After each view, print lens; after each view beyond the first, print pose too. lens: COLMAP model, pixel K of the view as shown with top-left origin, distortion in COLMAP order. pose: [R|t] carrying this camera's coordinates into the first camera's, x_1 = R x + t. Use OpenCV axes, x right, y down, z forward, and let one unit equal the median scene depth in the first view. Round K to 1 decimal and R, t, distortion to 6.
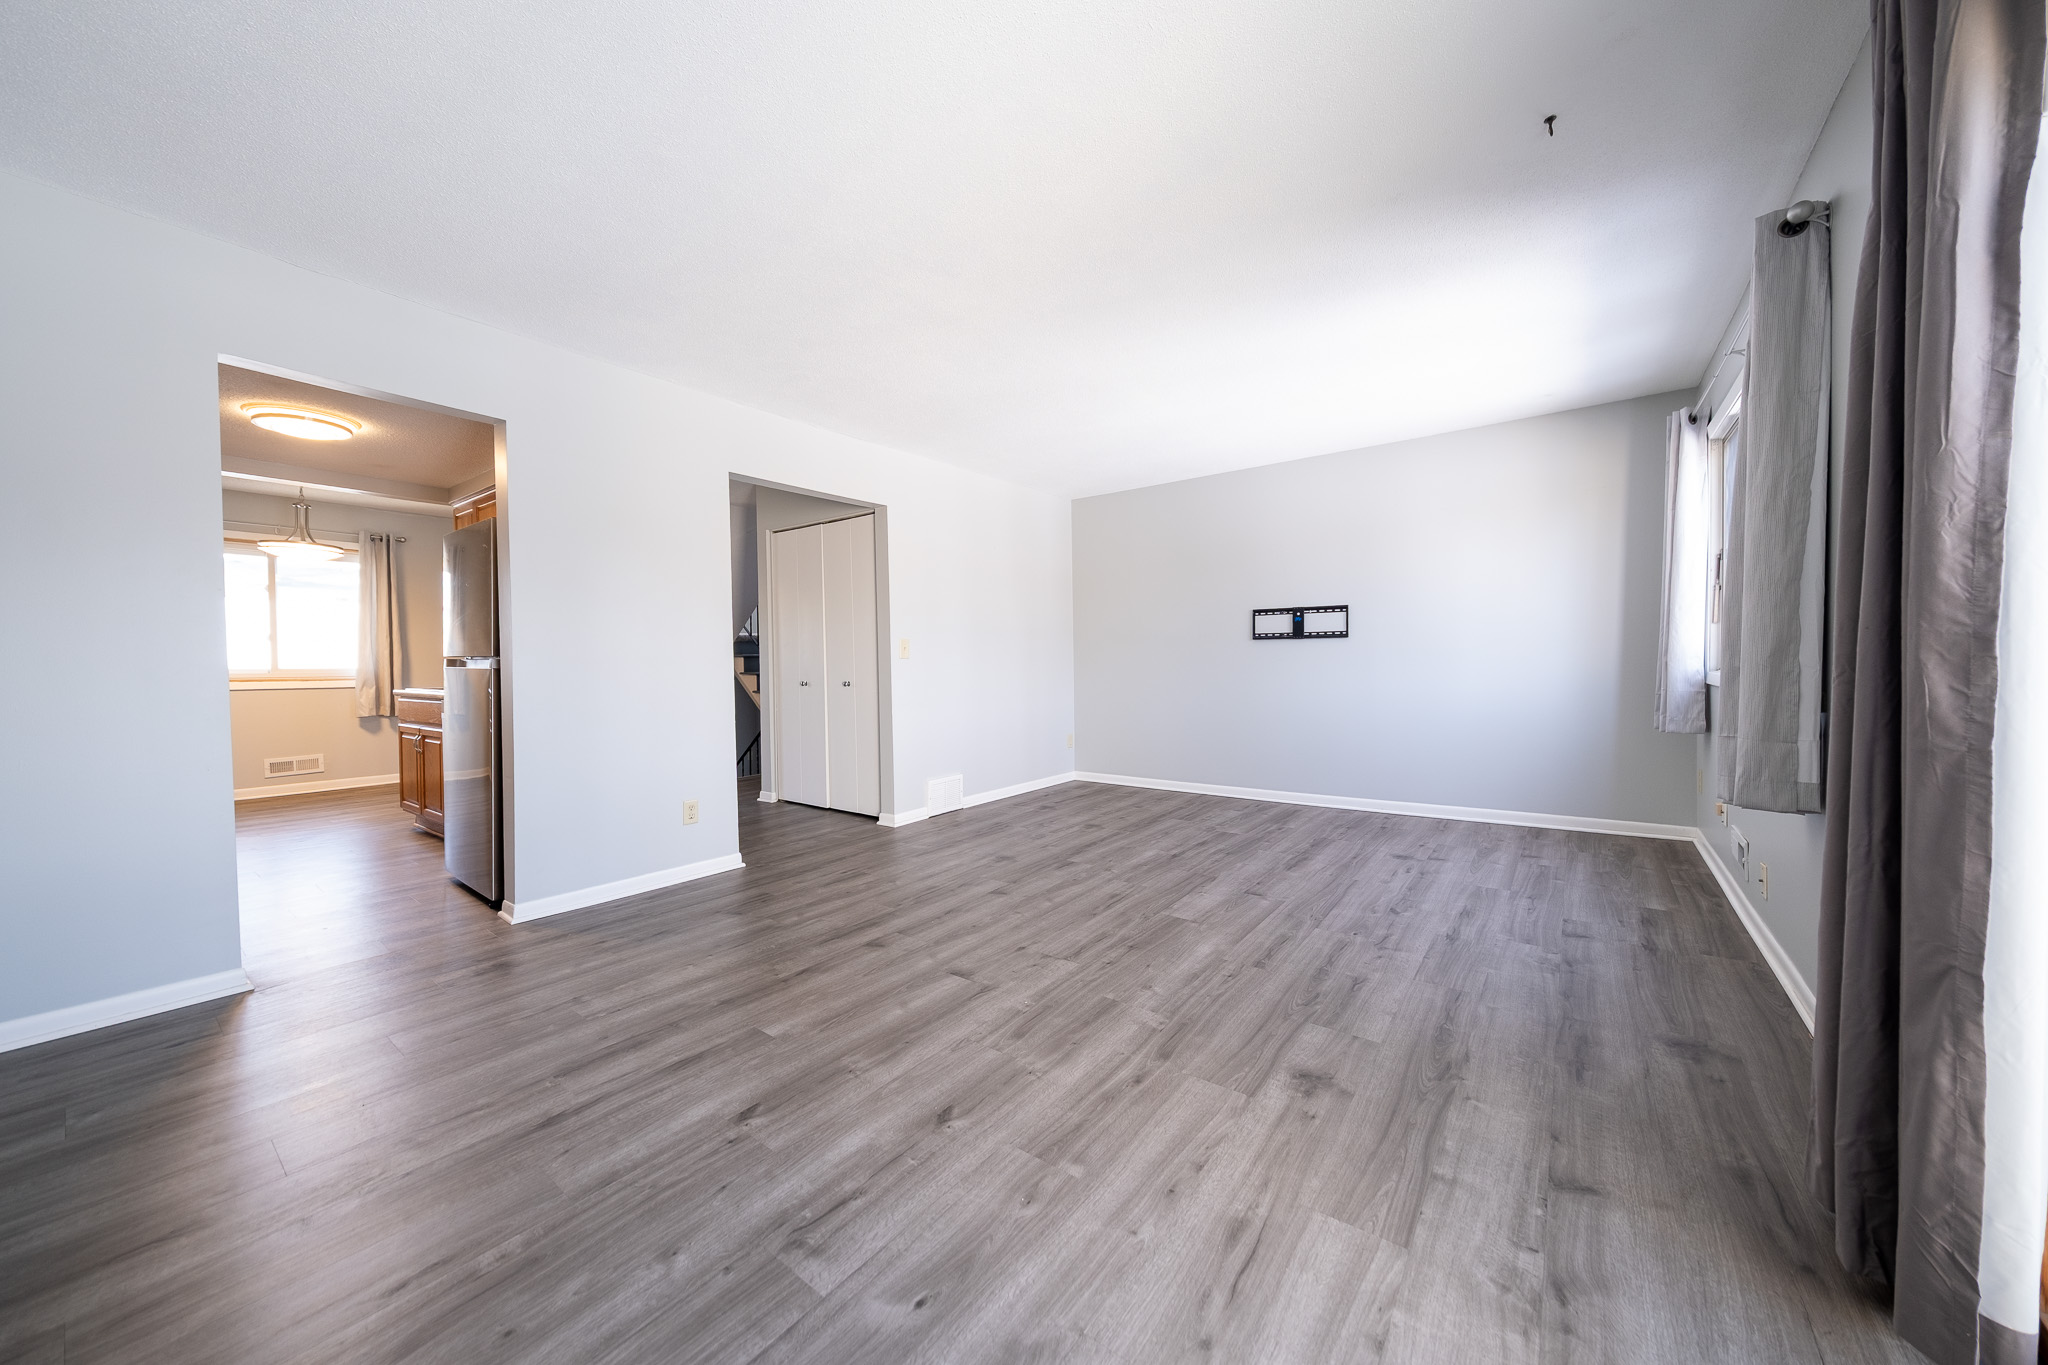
lens RADIAL K [[729.4, 0, 1017.4], [0, 729.4, 686.5], [0, 0, 1]] dist [0.017261, -0.006193]
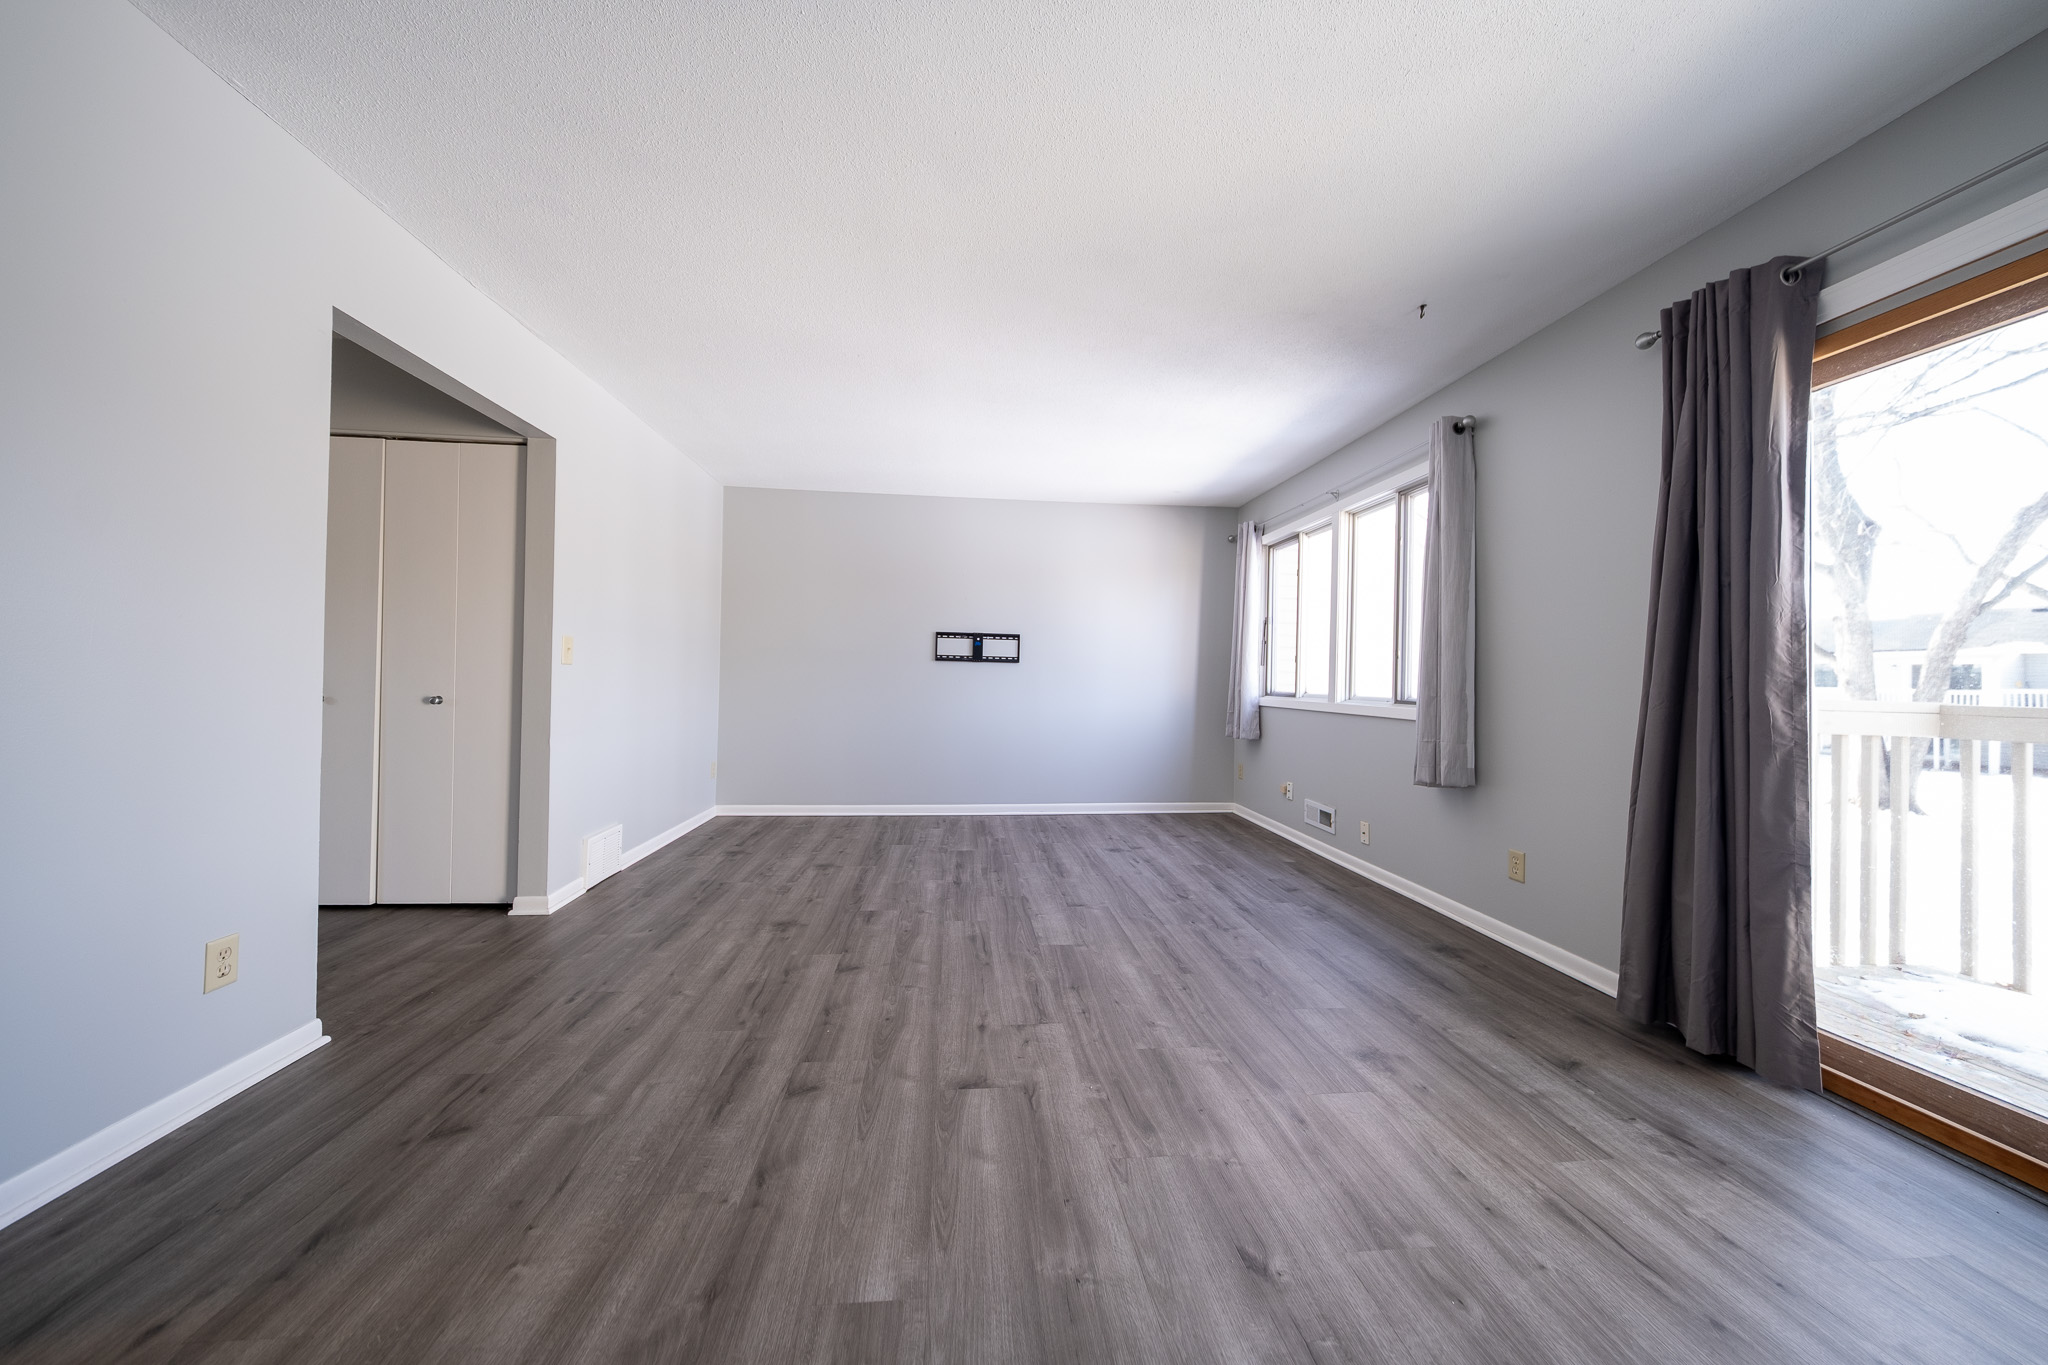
lens RADIAL K [[693.9, 0, 1024.0], [0, 693.9, 682.5], [0, 0, 1]] dist [0.011837, -0.006275]
pose [[0.729771, 0.025193, 0.683227, -0.488224], [-0.003612, 0.999449, -0.032995, -0.002299], [-0.683682, 0.021611, 0.729460, 0.378272]]
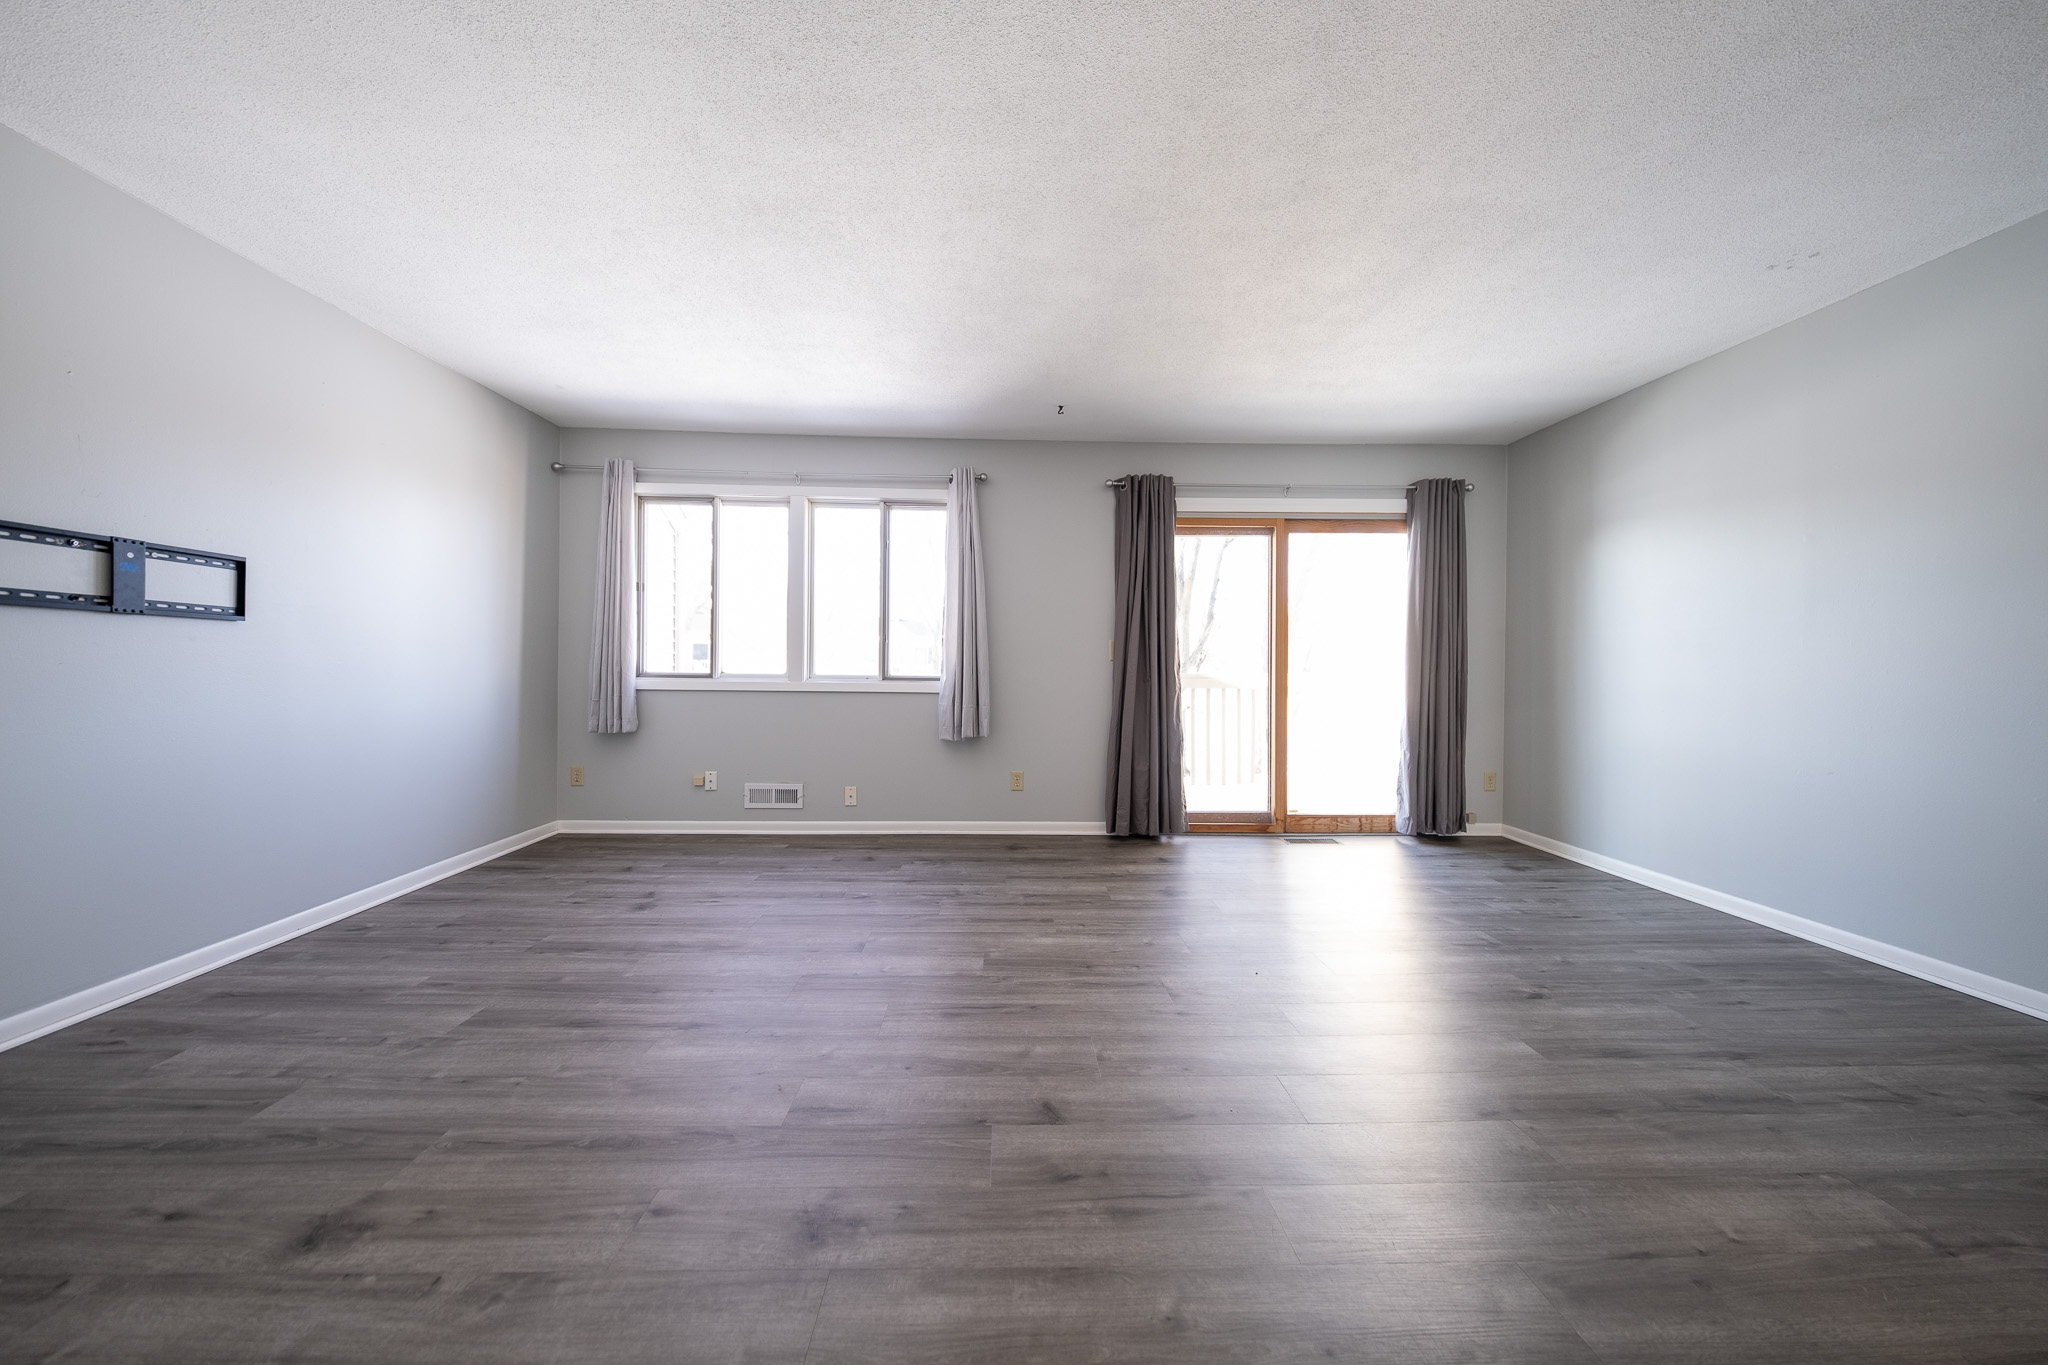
lens RADIAL K [[679.7, 0, 1024.0], [0, 679.7, 682.5], [0, 0, 1]] dist [0.010354, -0.003870]
pose [[-0.633678, -0.009245, 0.773542, -0.462168], [0.026410, 0.999087, 0.033575, -0.045949], [-0.773146, 0.041705, -0.632855, 1.565890]]
